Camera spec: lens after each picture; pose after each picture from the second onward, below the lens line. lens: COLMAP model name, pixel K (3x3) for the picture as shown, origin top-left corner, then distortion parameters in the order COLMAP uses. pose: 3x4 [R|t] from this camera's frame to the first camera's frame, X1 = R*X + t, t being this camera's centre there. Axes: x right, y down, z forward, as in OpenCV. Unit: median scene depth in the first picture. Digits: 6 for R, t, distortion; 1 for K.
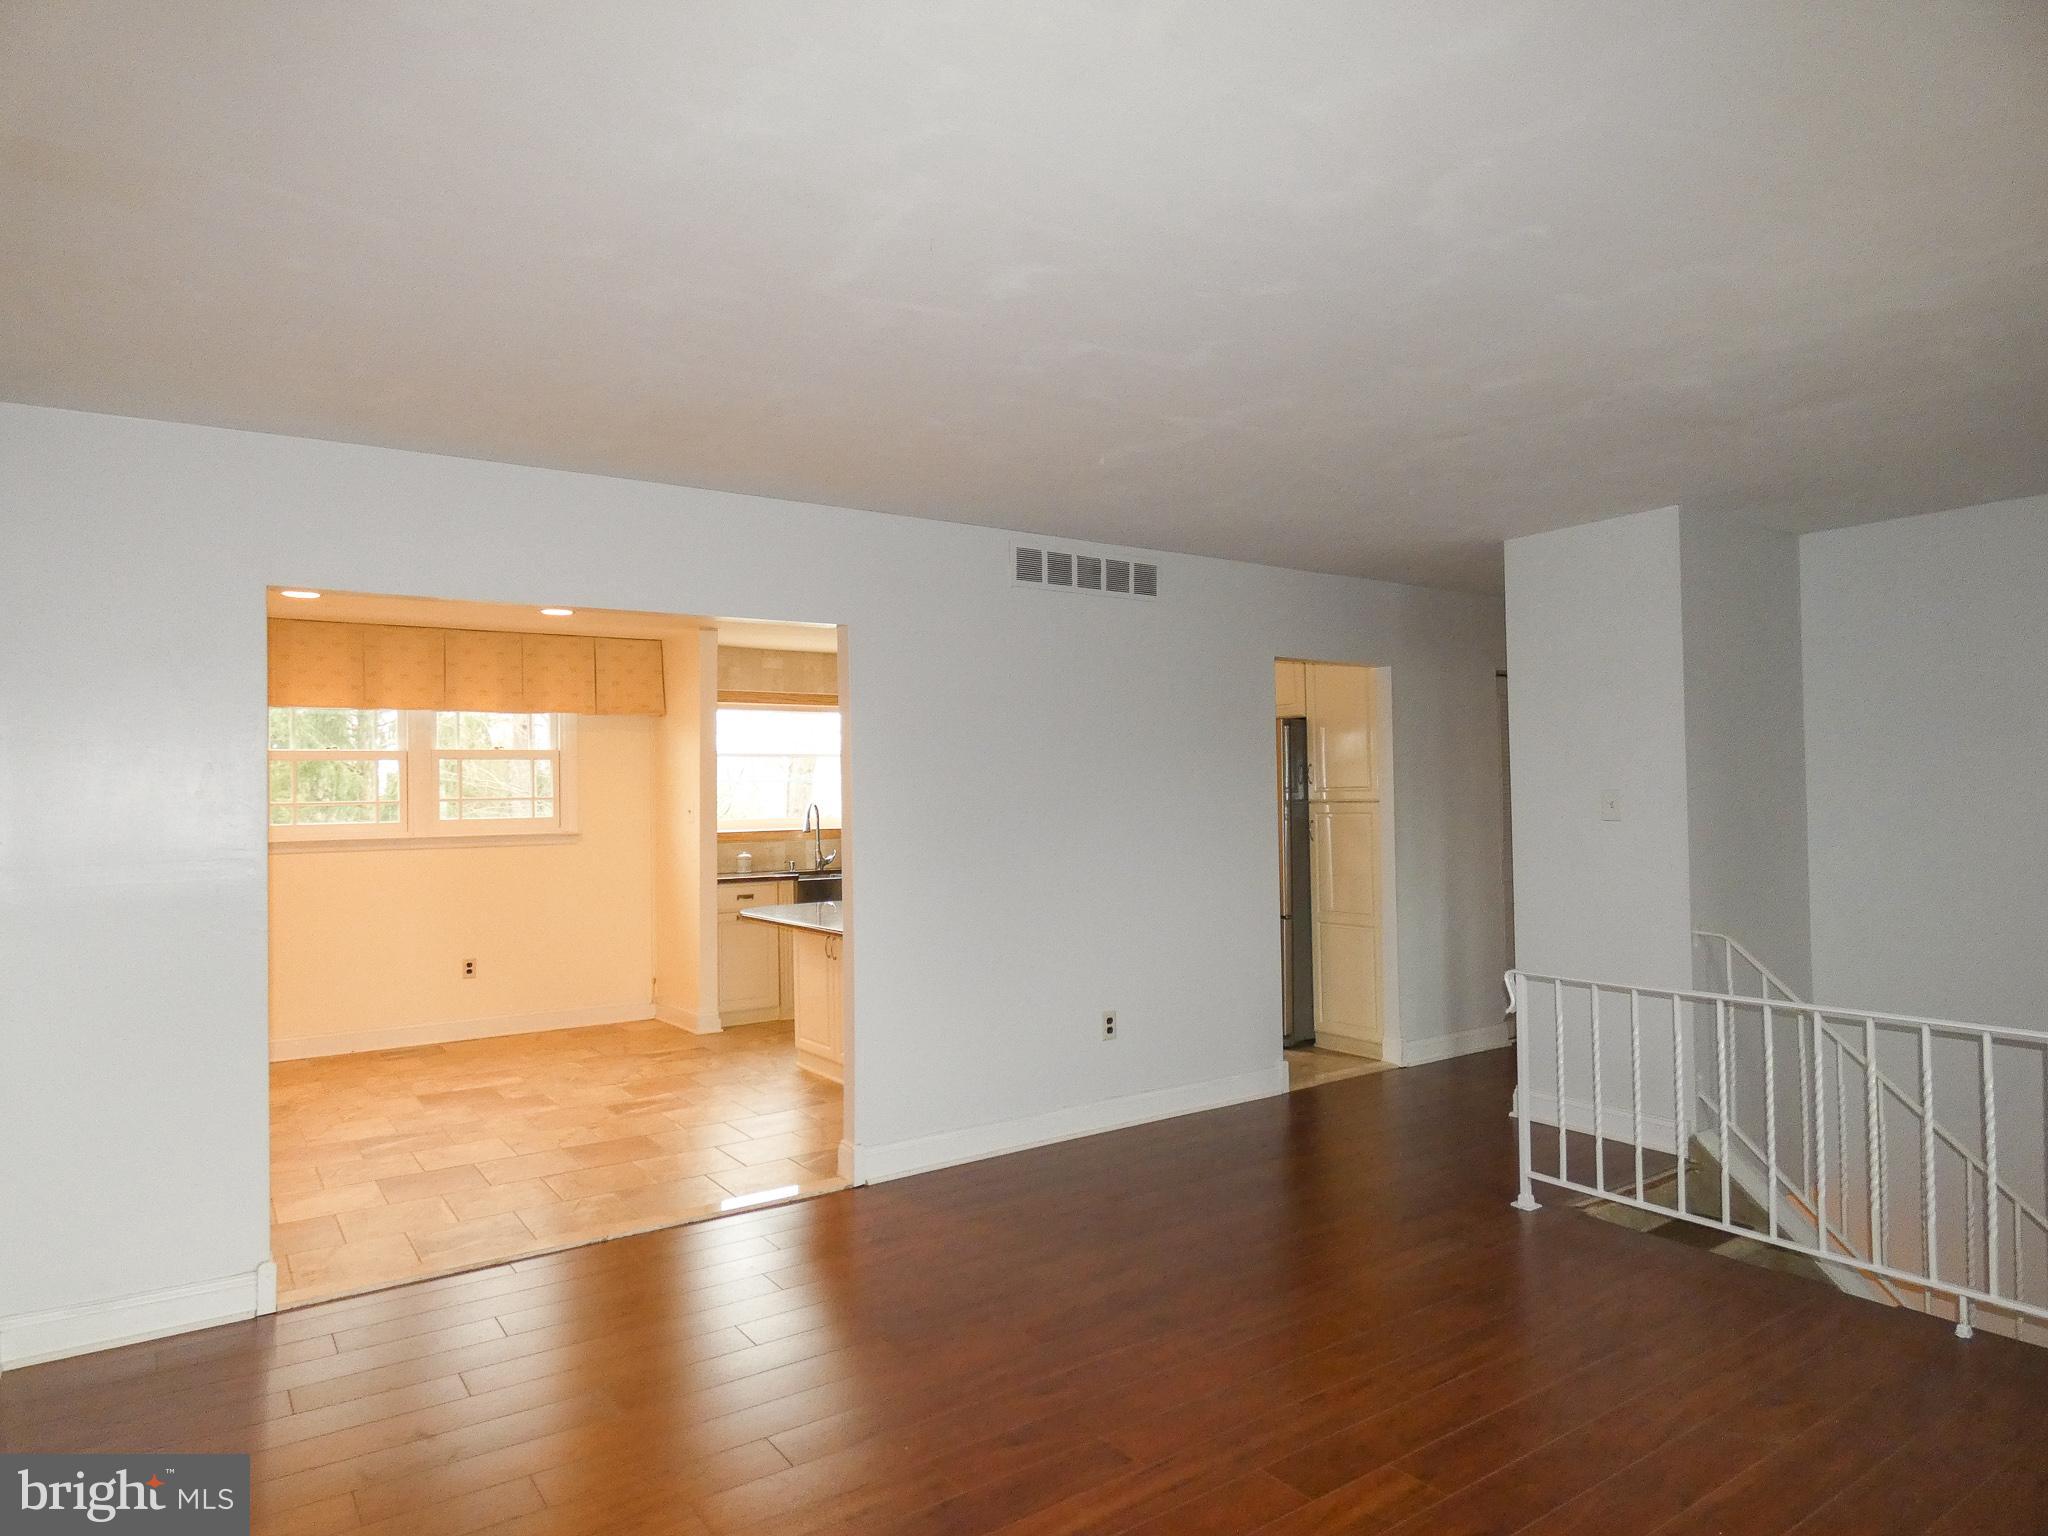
lens RADIAL K [[1239.5, 0, 1021.8], [0, 1239.5, 767.1], [0, 0, 1]] dist [0.004470, -0.001192]
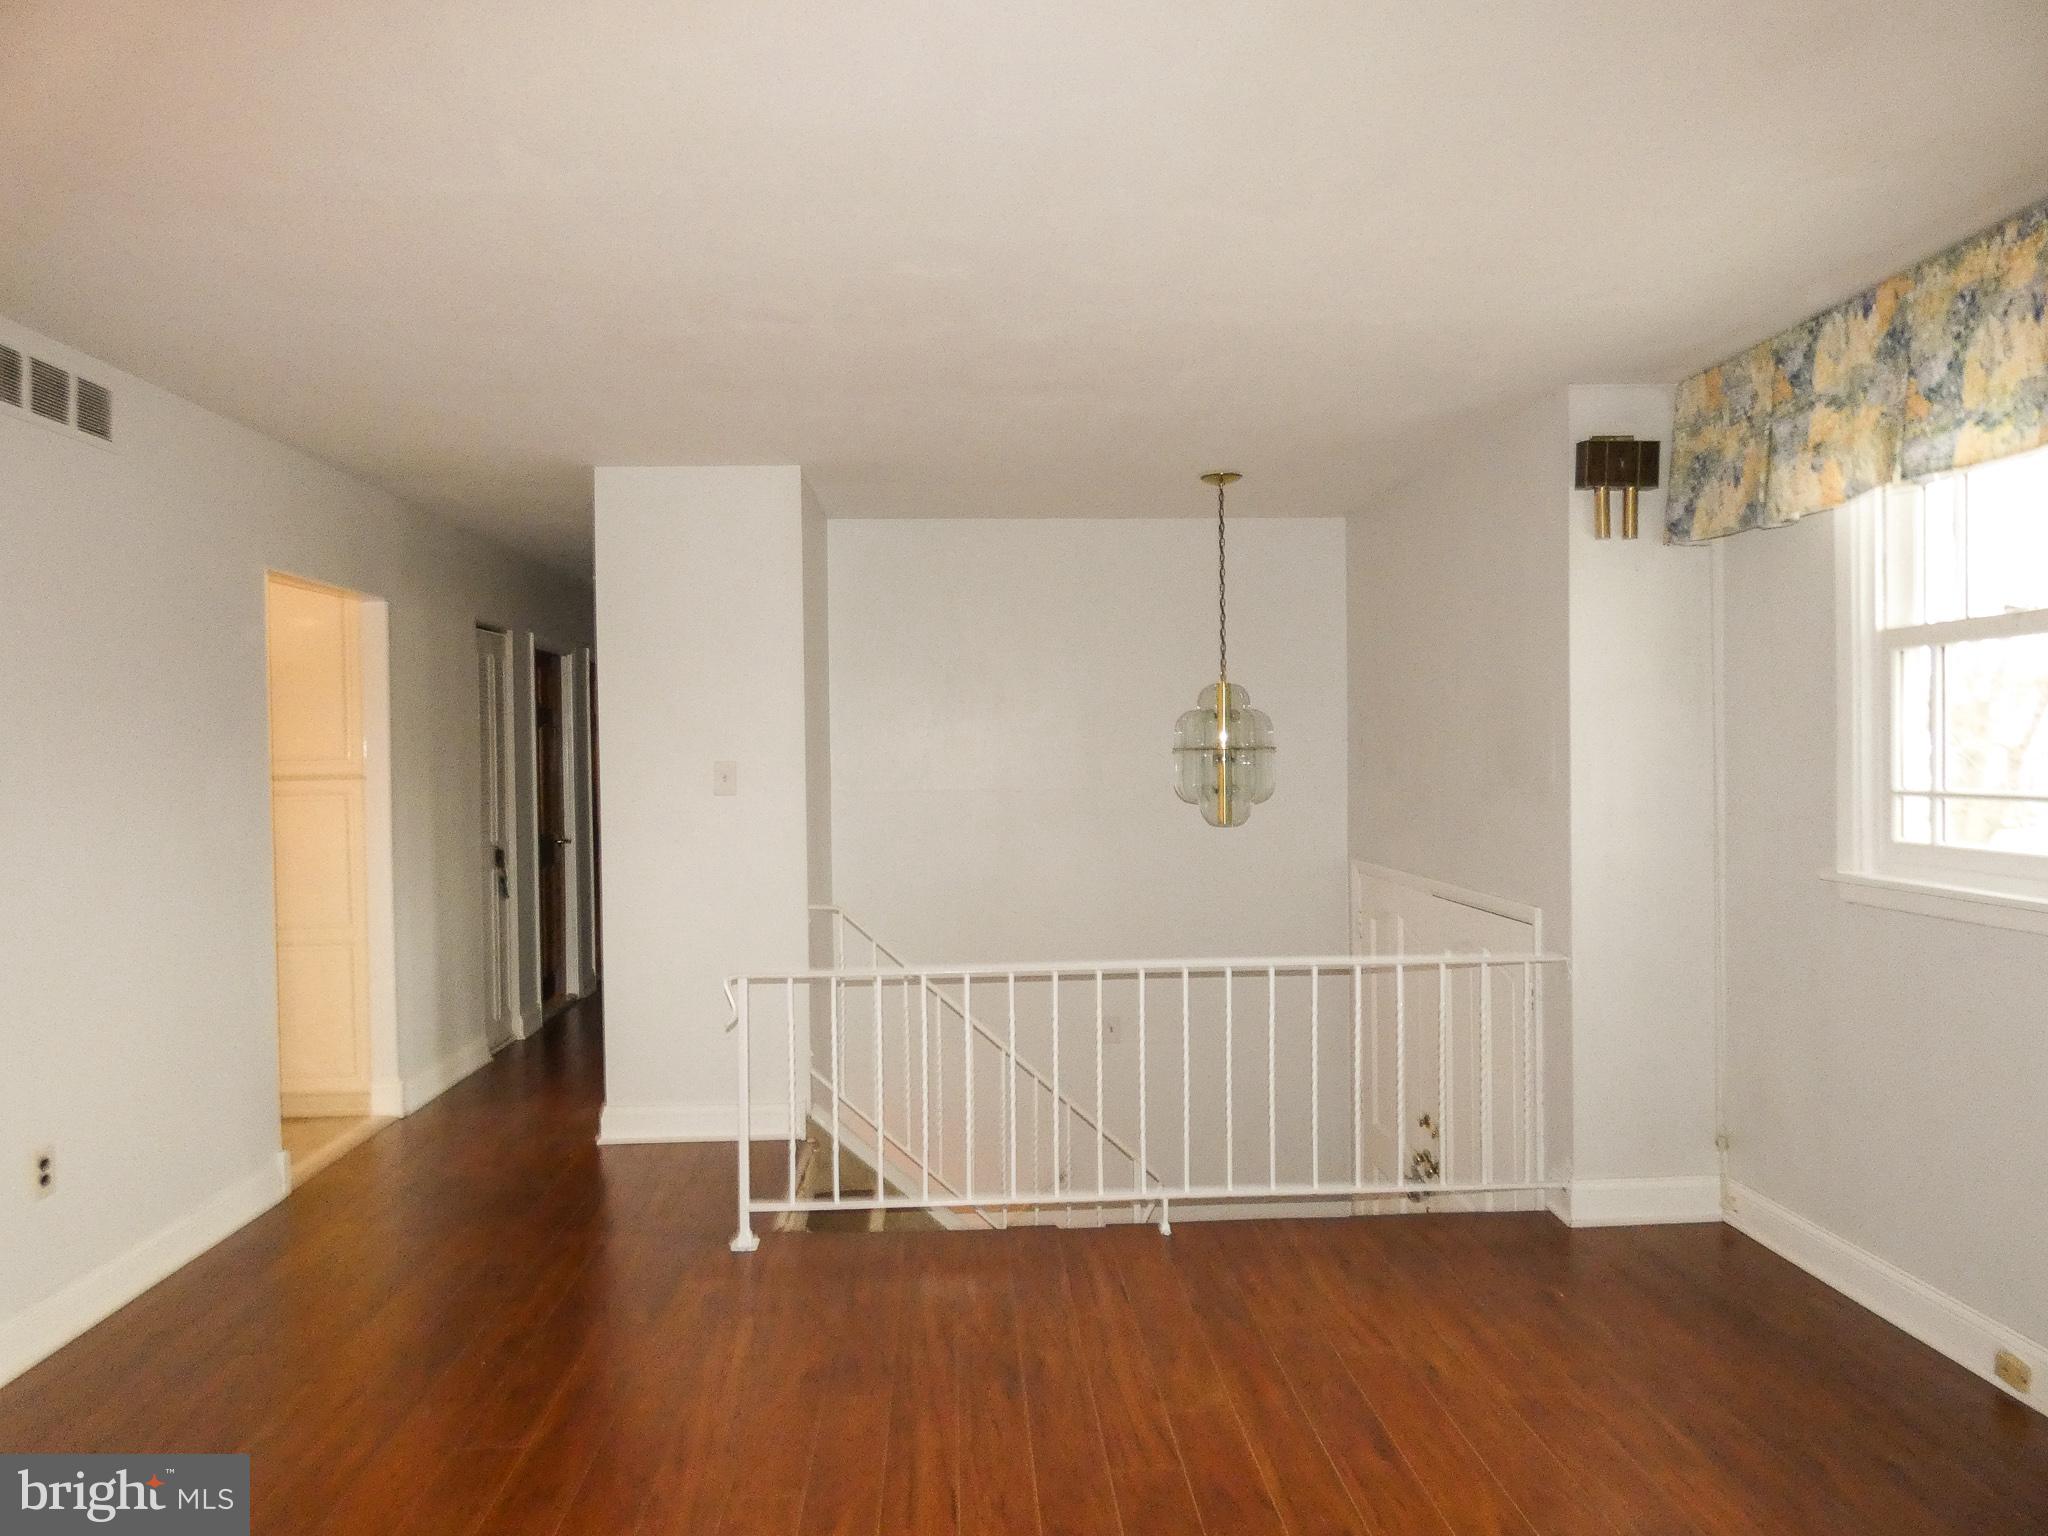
lens RADIAL K [[1239.5, 0, 1012.3], [0, 1239.5, 768.1], [0, 0, 1]] dist [0.004470, -0.001192]
pose [[0.535355, -0.005136, 0.844611, -0.135955], [-0.010844, 0.999857, 0.012954, 0.007113], [-0.844557, -0.016094, 0.535223, 0.245909]]
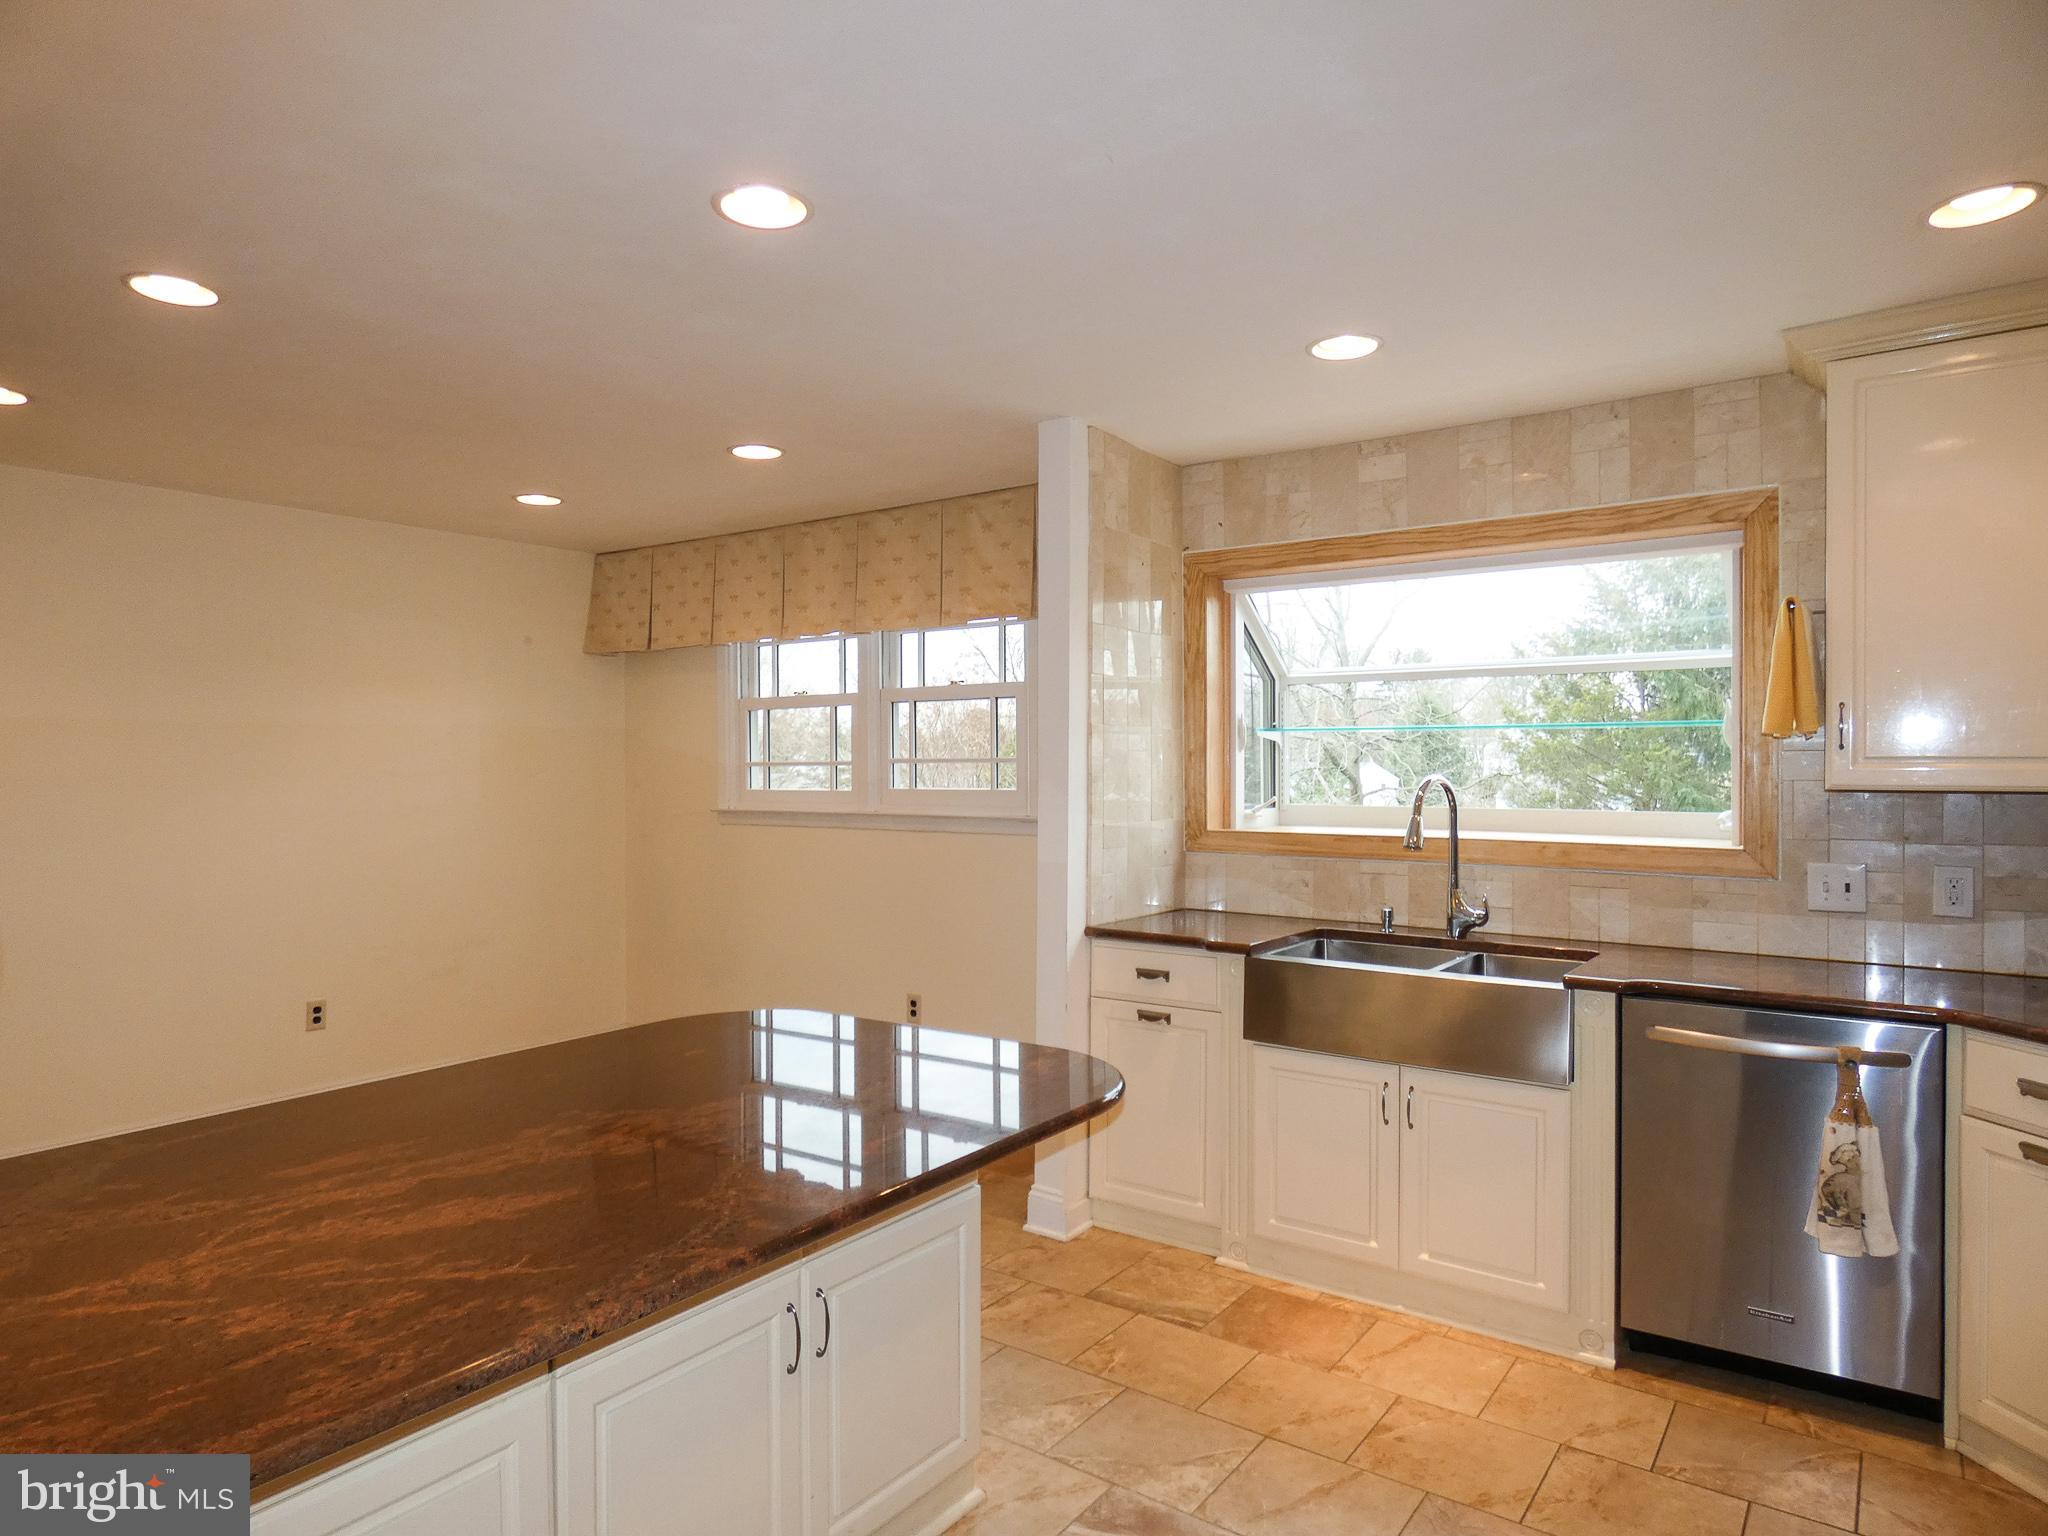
lens RADIAL K [[1239.5, 0, 1019.7], [0, 1239.5, 764.8], [0, 0, 1]] dist [0.004470, -0.001192]
pose [[0.325438, 0.016326, -0.945422, 0.239273], [0.020974, 0.999480, 0.024479, 0.014315], [0.945331, -0.027796, 0.324927, 0.926699]]
